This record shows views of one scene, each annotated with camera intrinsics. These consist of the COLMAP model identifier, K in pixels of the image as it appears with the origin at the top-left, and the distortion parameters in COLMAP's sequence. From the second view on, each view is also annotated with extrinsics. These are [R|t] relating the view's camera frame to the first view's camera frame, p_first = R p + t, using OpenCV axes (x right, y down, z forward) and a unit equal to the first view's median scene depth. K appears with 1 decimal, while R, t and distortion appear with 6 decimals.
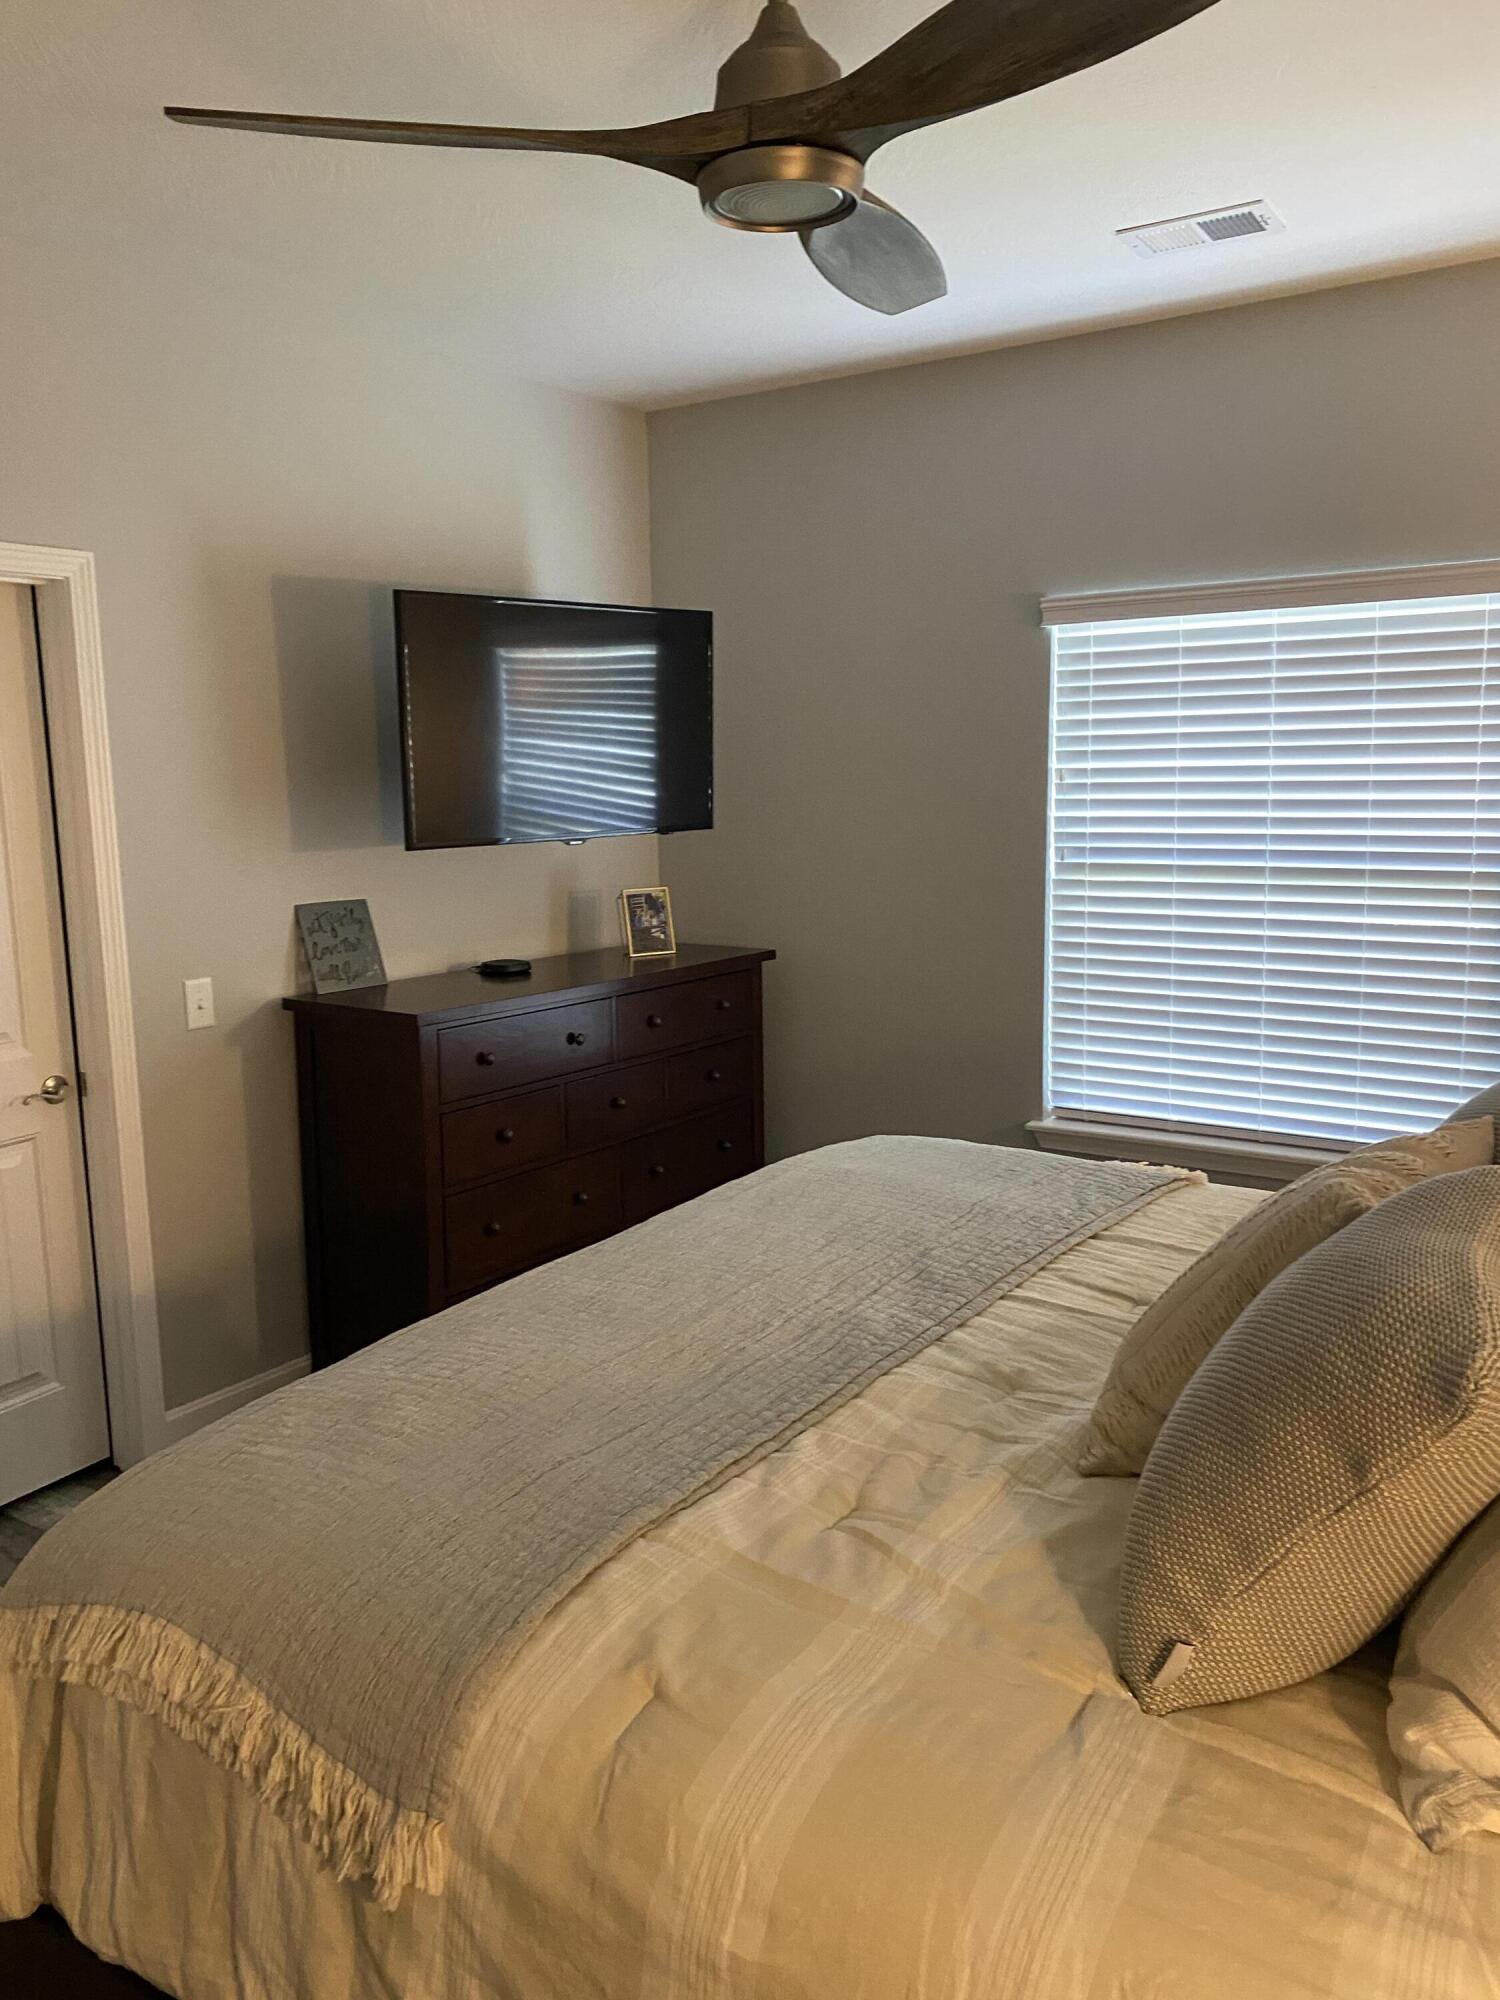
lens RADIAL K [[1507.8, 0, 750.0], [0, 1507.8, 1000.0], [0, 0, 1]] dist [0.004781, -0.000589]
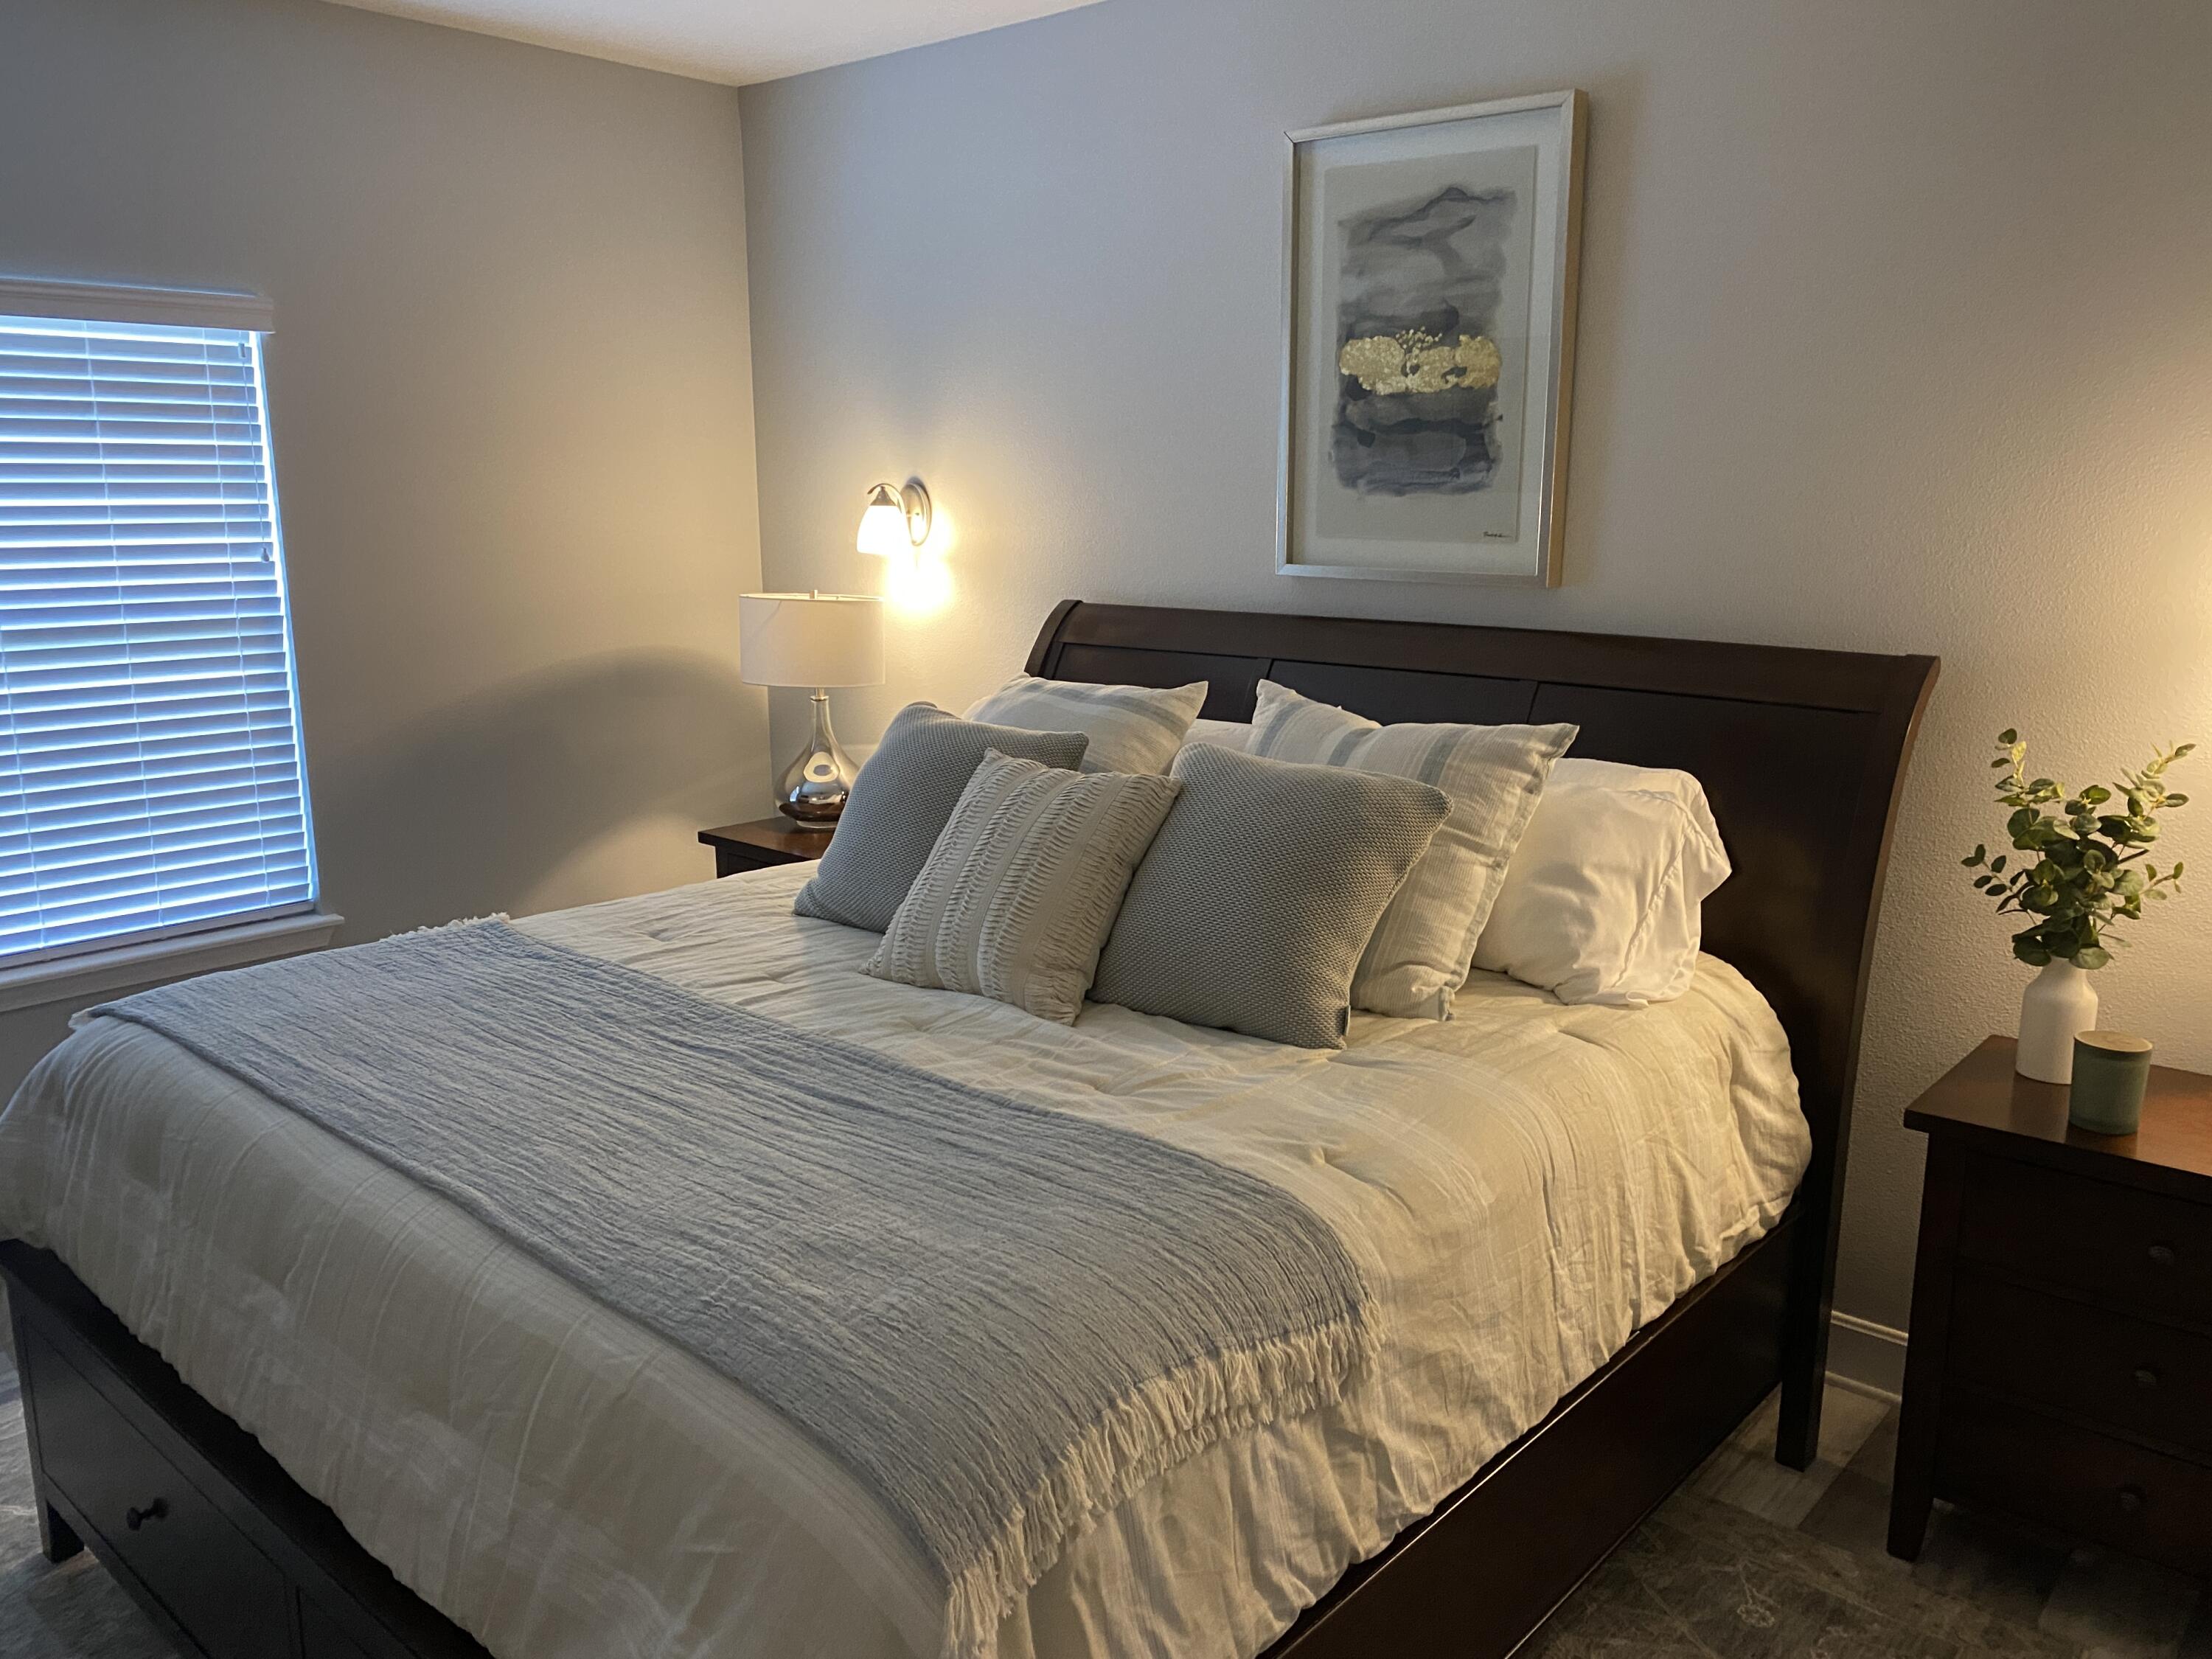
lens RADIAL K [[1667.6, 0, 1106.0], [0, 1667.6, 829.5], [0, 0, 1]] dist [0.004781, -0.000589]
pose [[0.138295, -0.187634, 0.972455, -0.951238], [0.155641, 0.973807, 0.165761, -0.081887], [-0.978085, 0.128430, 0.163876, 0.556745]]
